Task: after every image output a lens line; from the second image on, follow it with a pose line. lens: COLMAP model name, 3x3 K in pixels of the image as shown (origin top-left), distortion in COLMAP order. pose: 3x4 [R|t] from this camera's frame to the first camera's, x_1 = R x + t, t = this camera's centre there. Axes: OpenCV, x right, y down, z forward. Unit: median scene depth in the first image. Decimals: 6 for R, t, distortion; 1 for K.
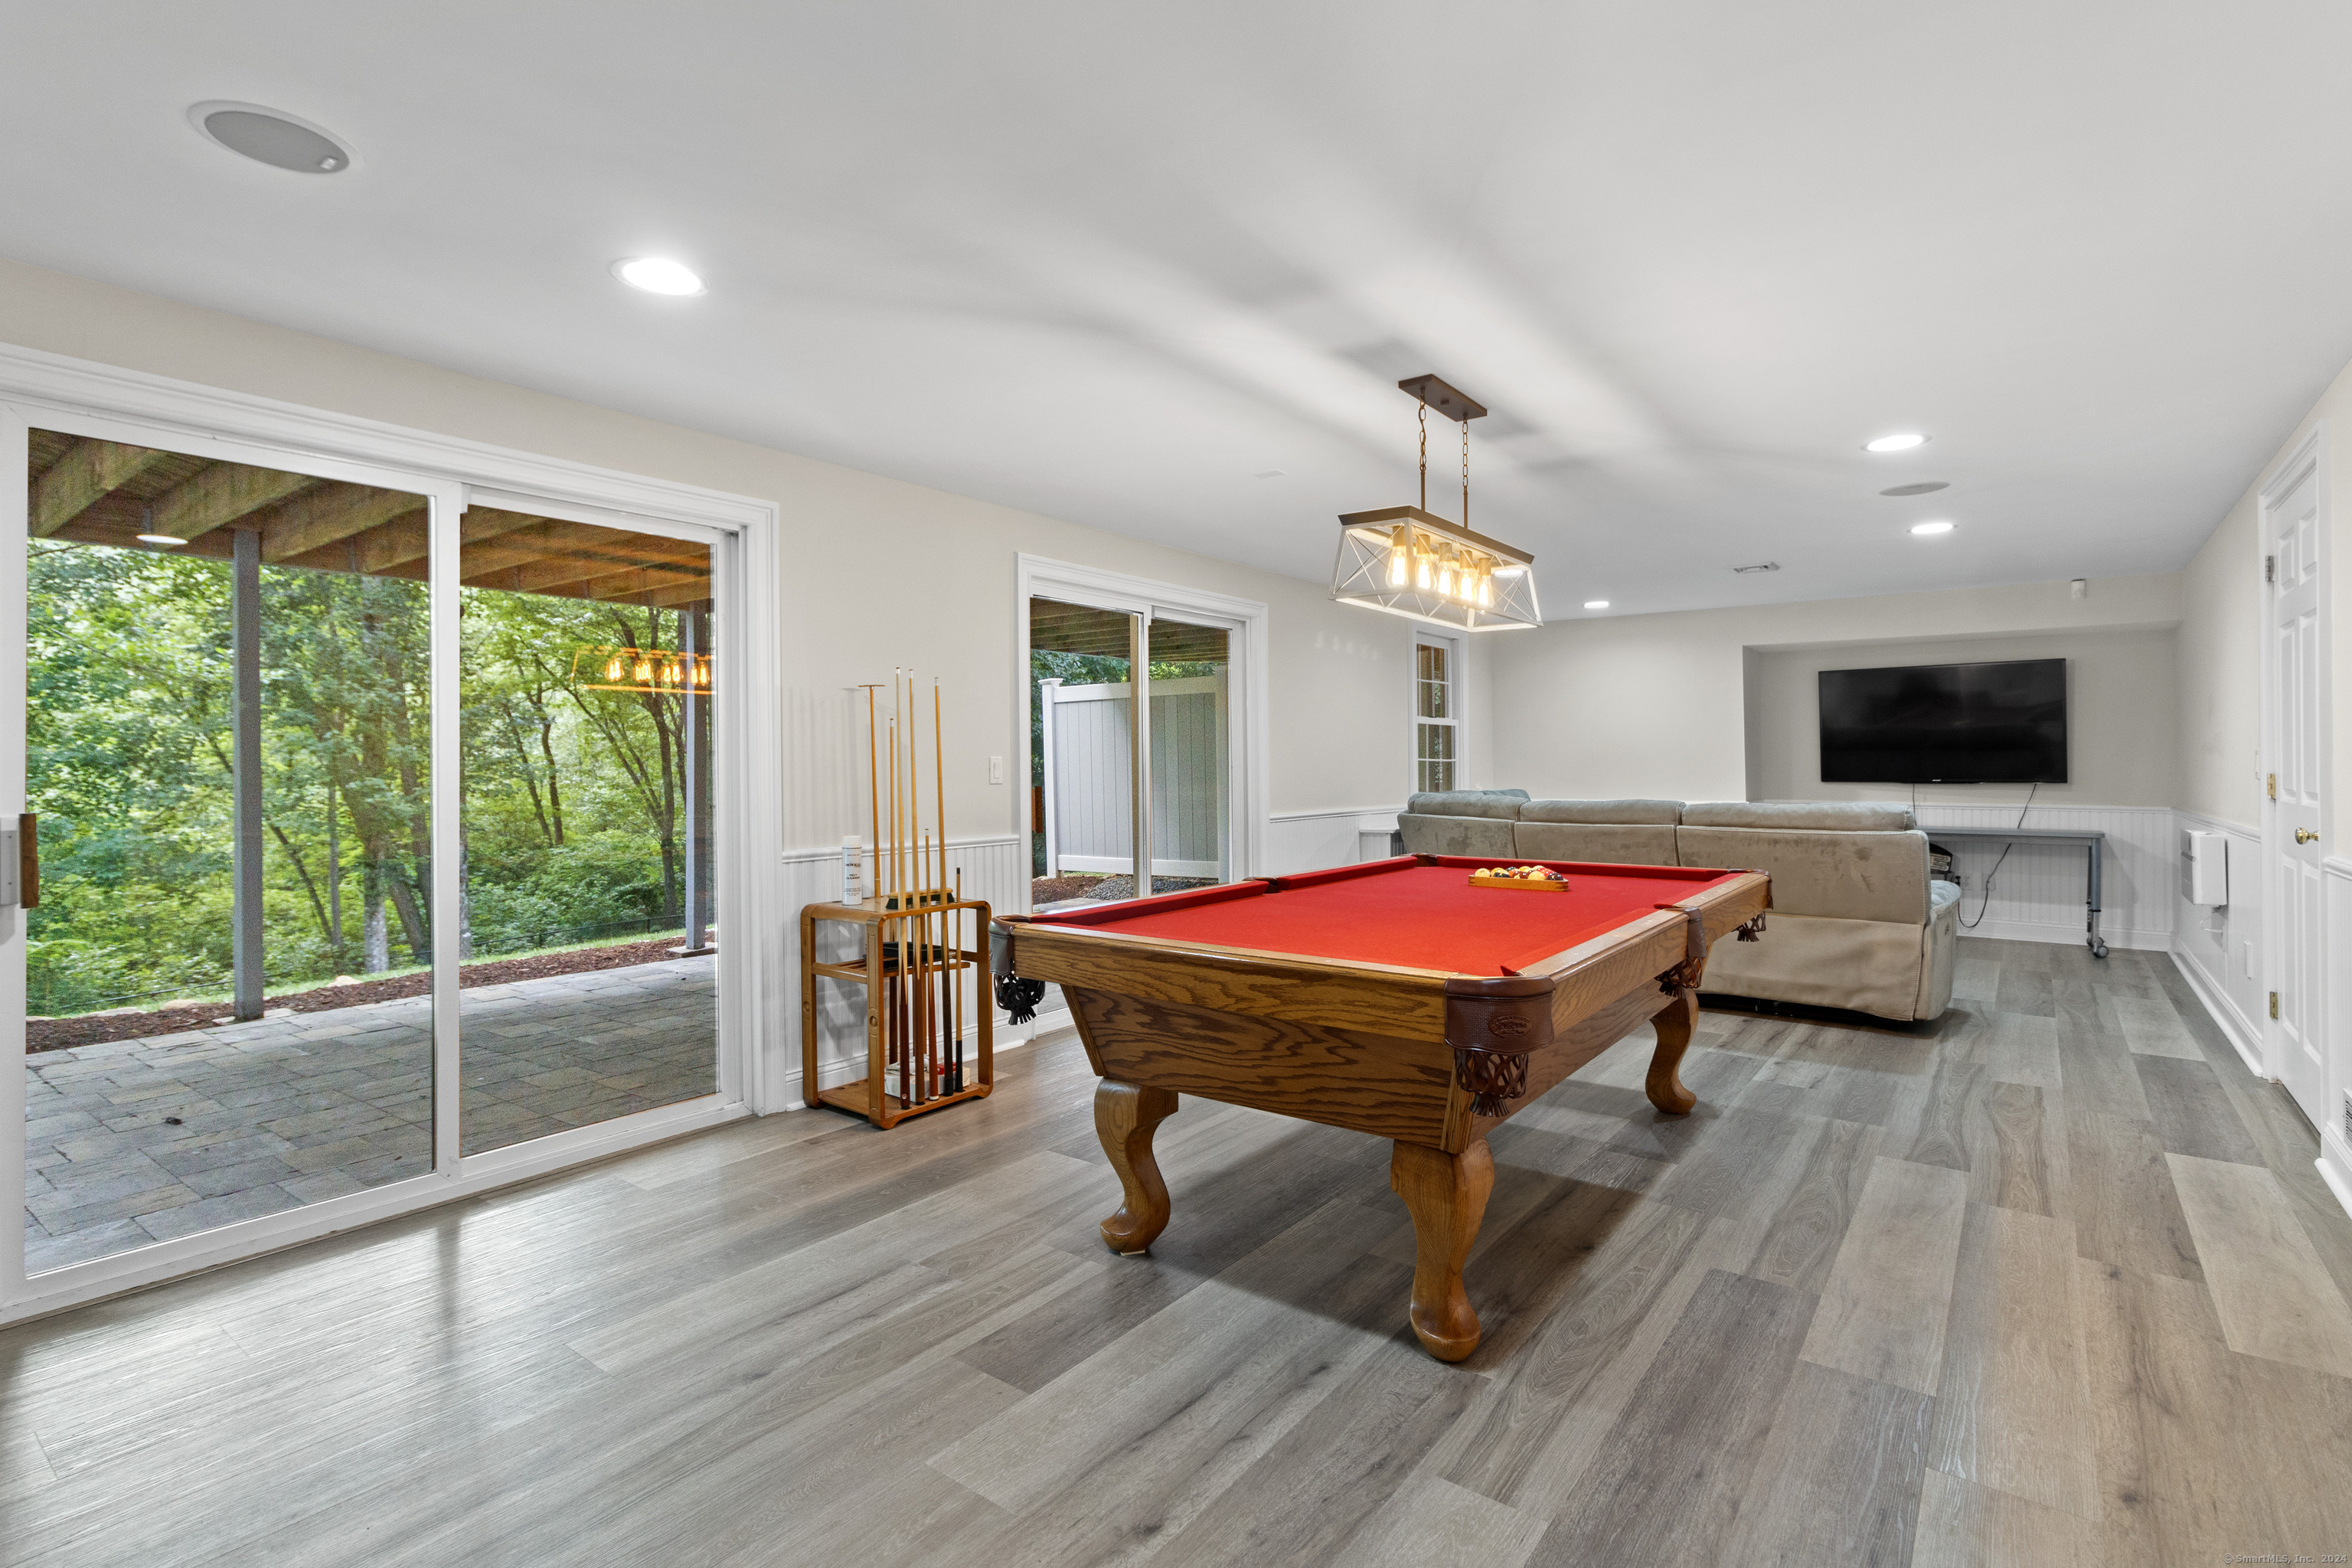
lens RADIAL K [[1111.7, 0, 1186.1], [0, 1111.7, 761.1], [0, 0, 1]] dist [0.007192, -0.000406]
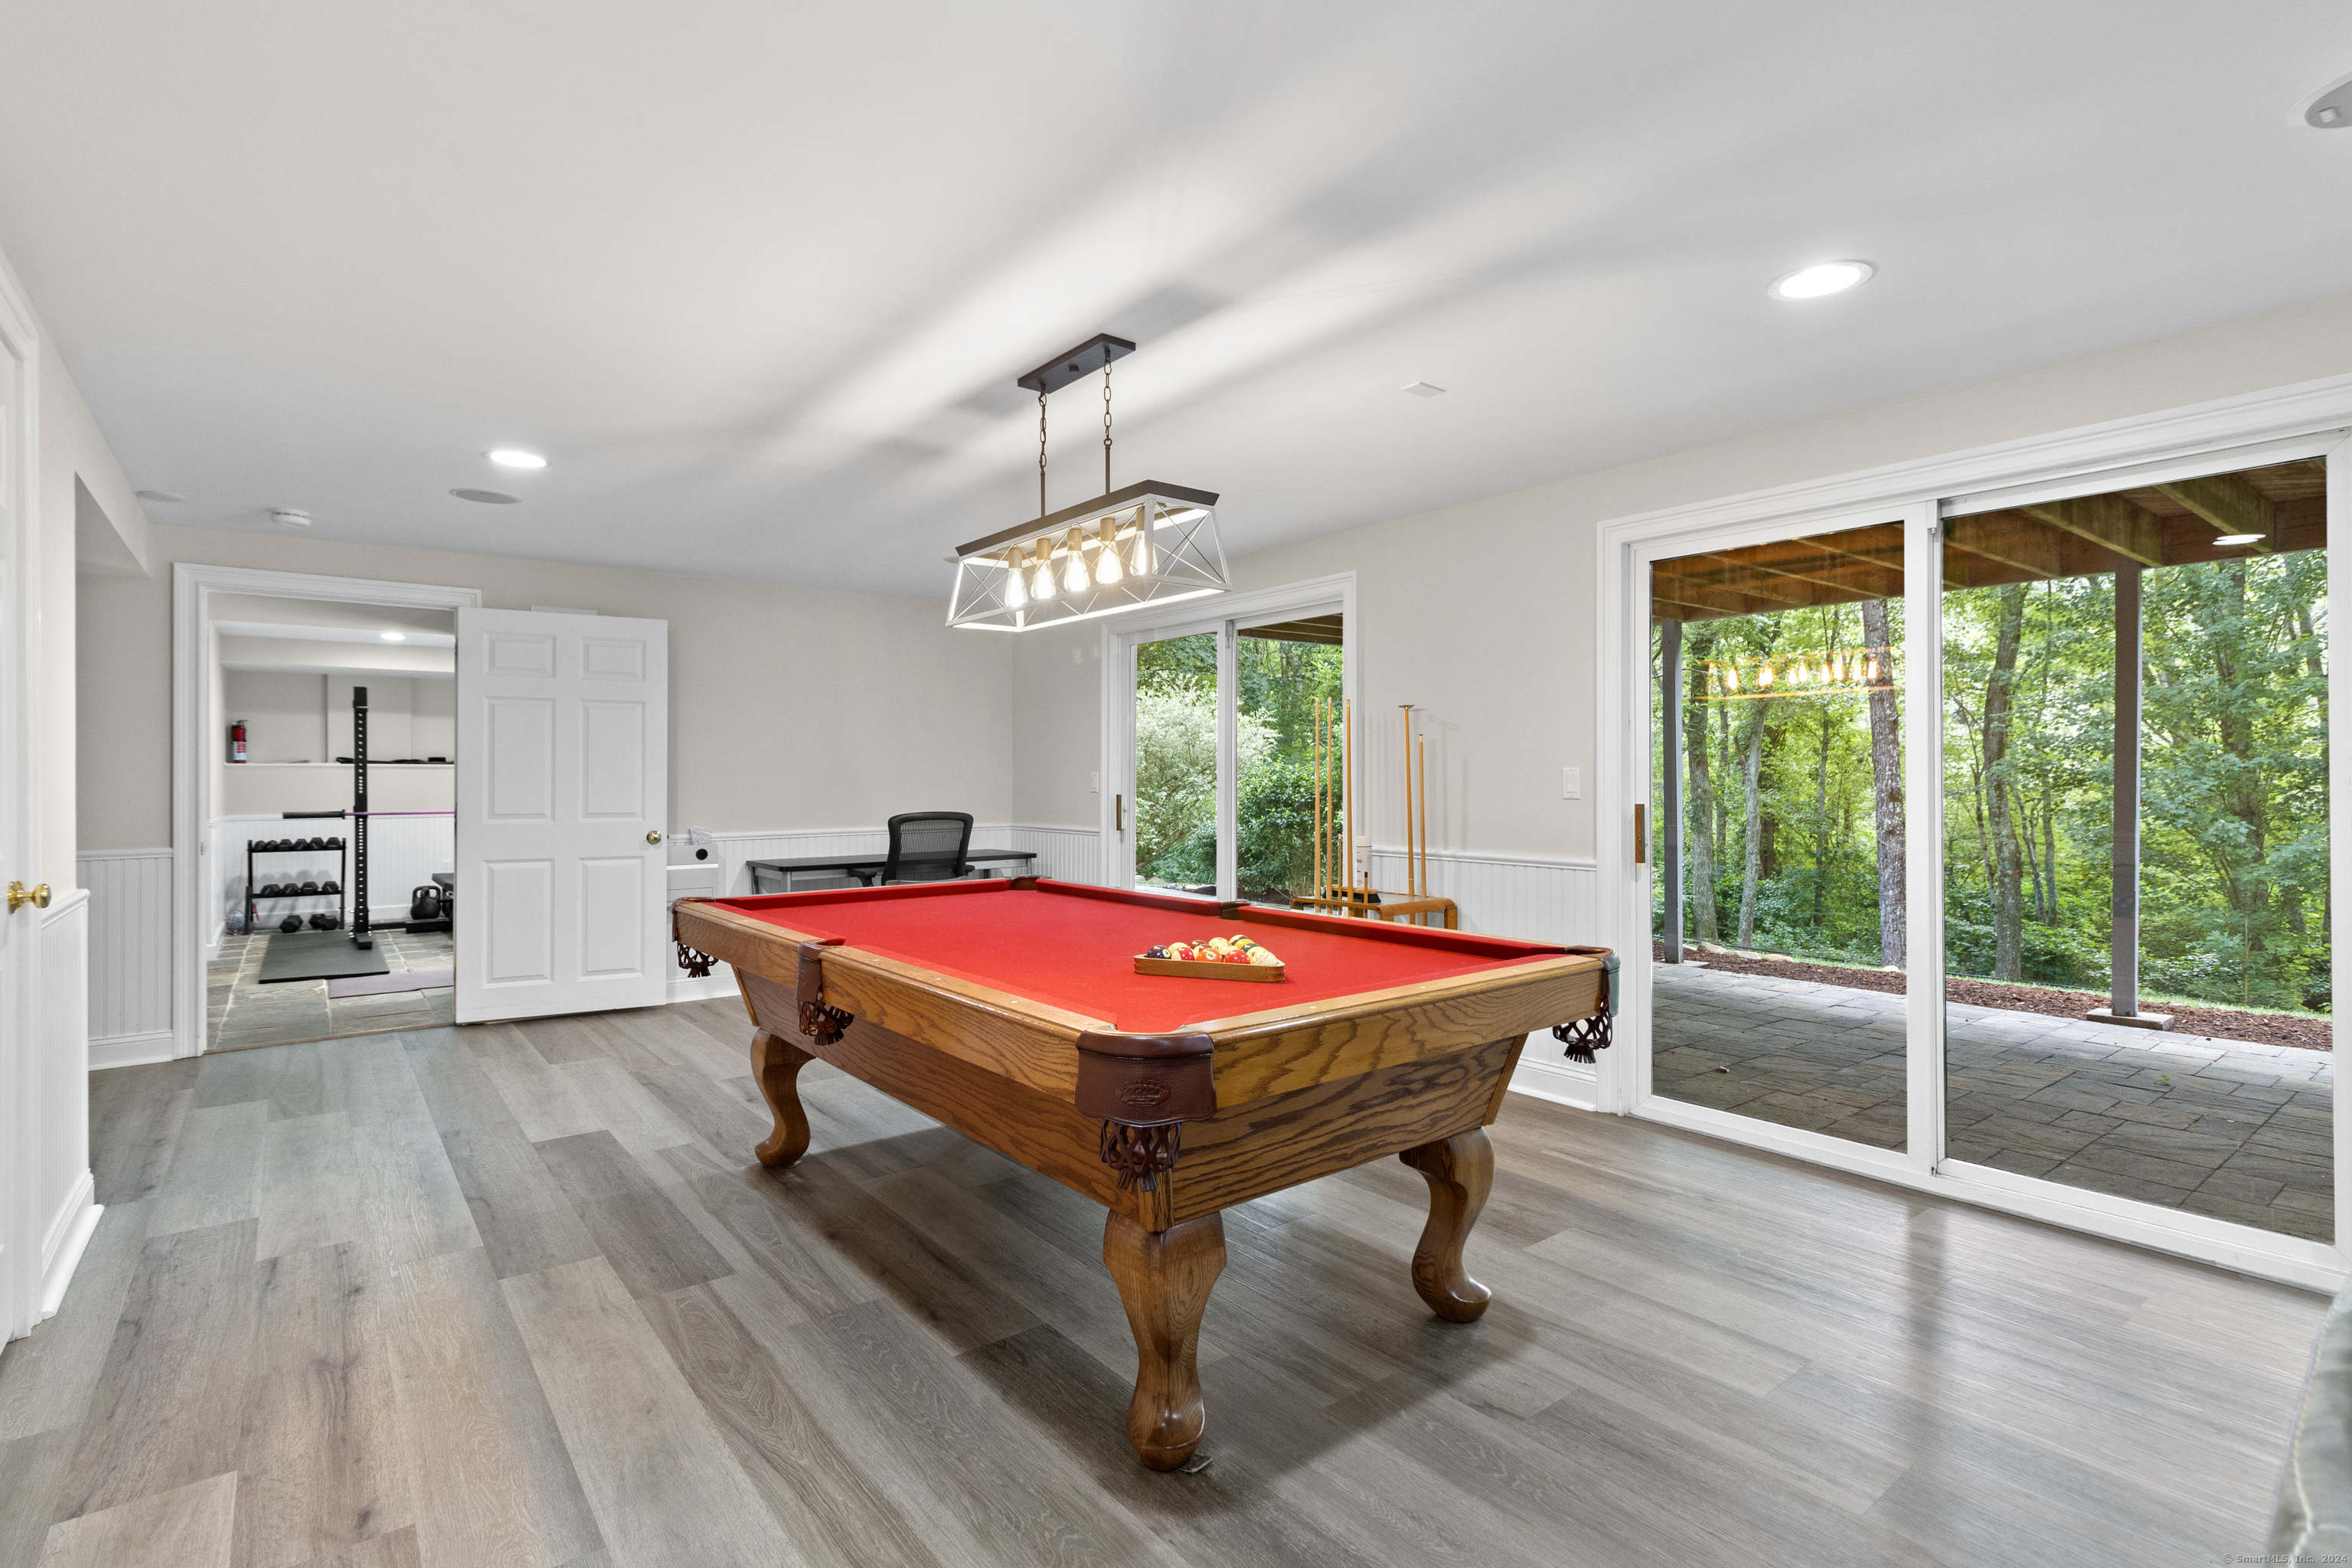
lens RADIAL K [[1125.5, 0, 1173.9], [0, 1125.5, 777.3], [0, 0, 1]] dist [-0.000306, 0.000462]
pose [[-0.255999, 0.004215, -0.966668, 1.210383], [0.005365, 0.999981, 0.002939, -0.001225], [0.966662, -0.004434, -0.256017, 1.467968]]
